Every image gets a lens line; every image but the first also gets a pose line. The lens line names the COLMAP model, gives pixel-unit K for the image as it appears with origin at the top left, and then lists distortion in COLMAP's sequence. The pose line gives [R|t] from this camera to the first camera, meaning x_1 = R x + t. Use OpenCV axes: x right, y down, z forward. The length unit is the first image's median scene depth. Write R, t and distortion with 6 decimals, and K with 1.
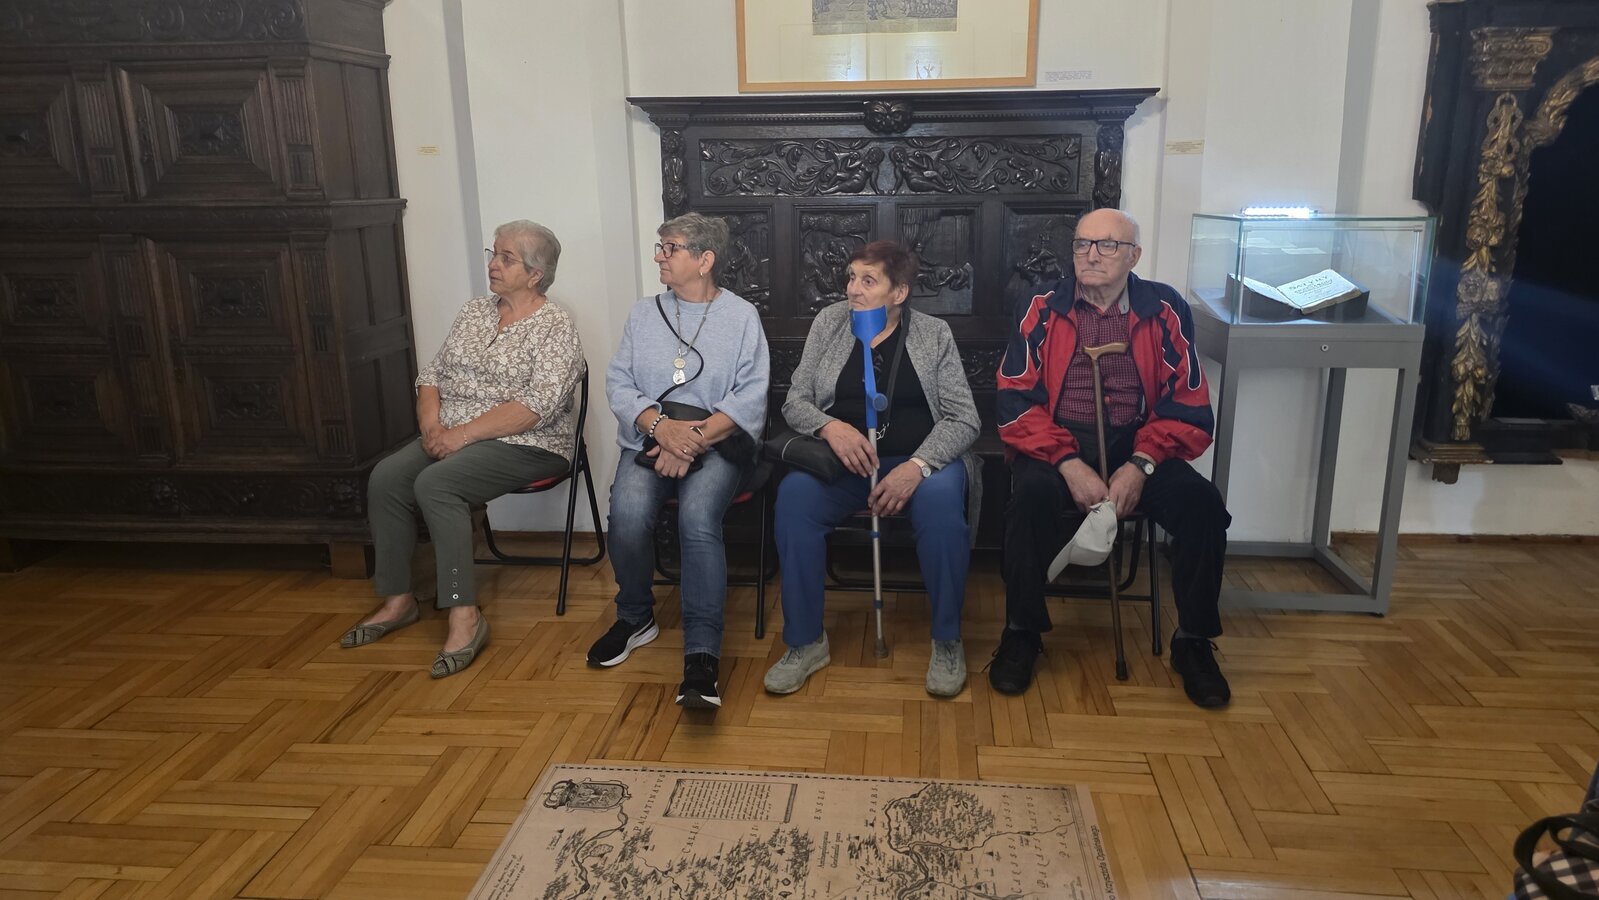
lens RADIAL K [[1075.3, 0, 813.2], [0, 1075.3, 442.6], [0, 0, 1]] dist [0.058851, -0.059496]
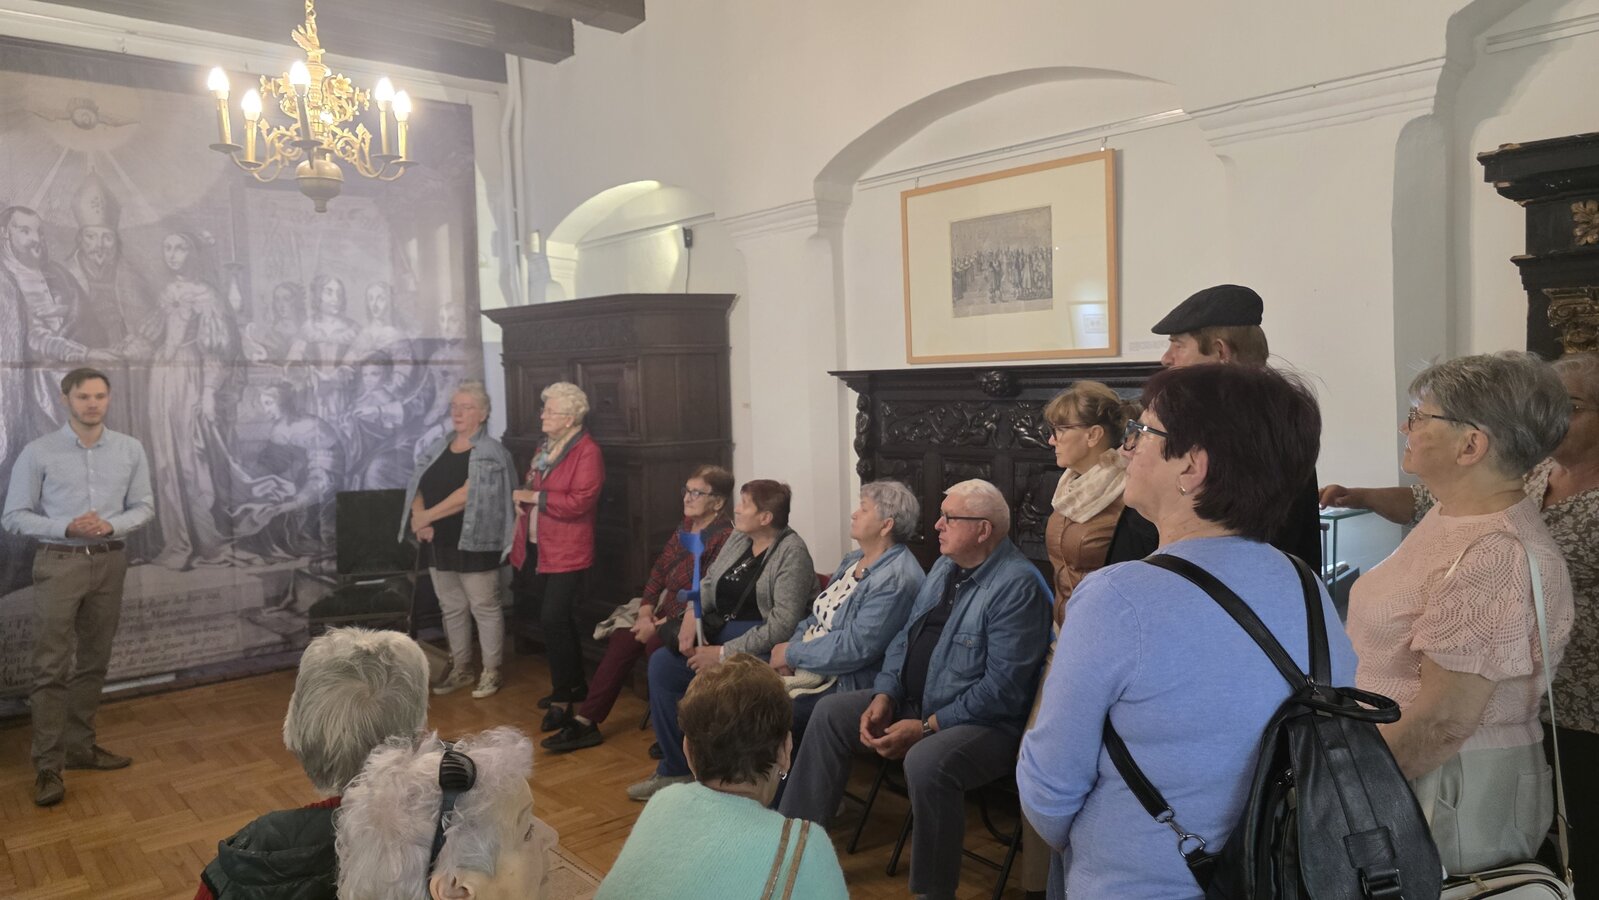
lens RADIAL K [[1075.3, 0, 795.7], [0, 1075.3, 448.9], [0, 0, 1]] dist [0.058851, -0.059496]
pose [[0.720014, 0.038843, -0.692872, 0.772935], [-0.153083, 0.982727, -0.103987, -0.091351], [0.676865, 0.180939, 0.713523, 0.064378]]
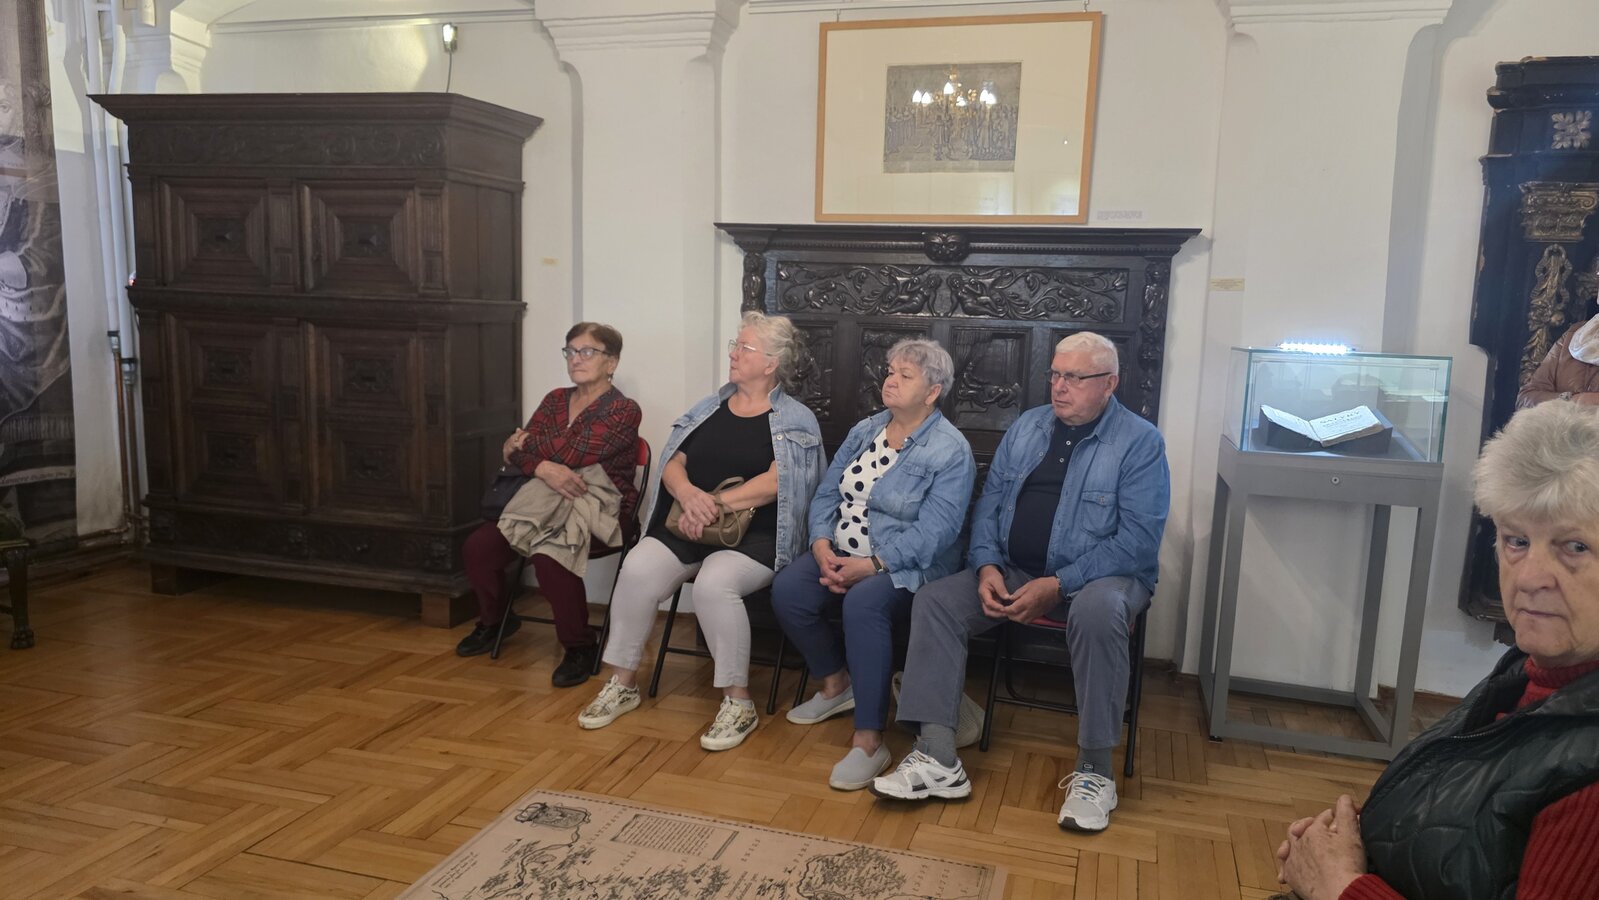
lens RADIAL K [[1075.3, 0, 810.2], [0, 1075.3, 465.7], [0, 0, 1]] dist [0.058851, -0.059496]
pose [[0.982039, 0.071654, -0.174541, 0.157226], [-0.089654, 0.991187, -0.097521, 0.037362], [0.166015, 0.111418, 0.979809, -0.066173]]
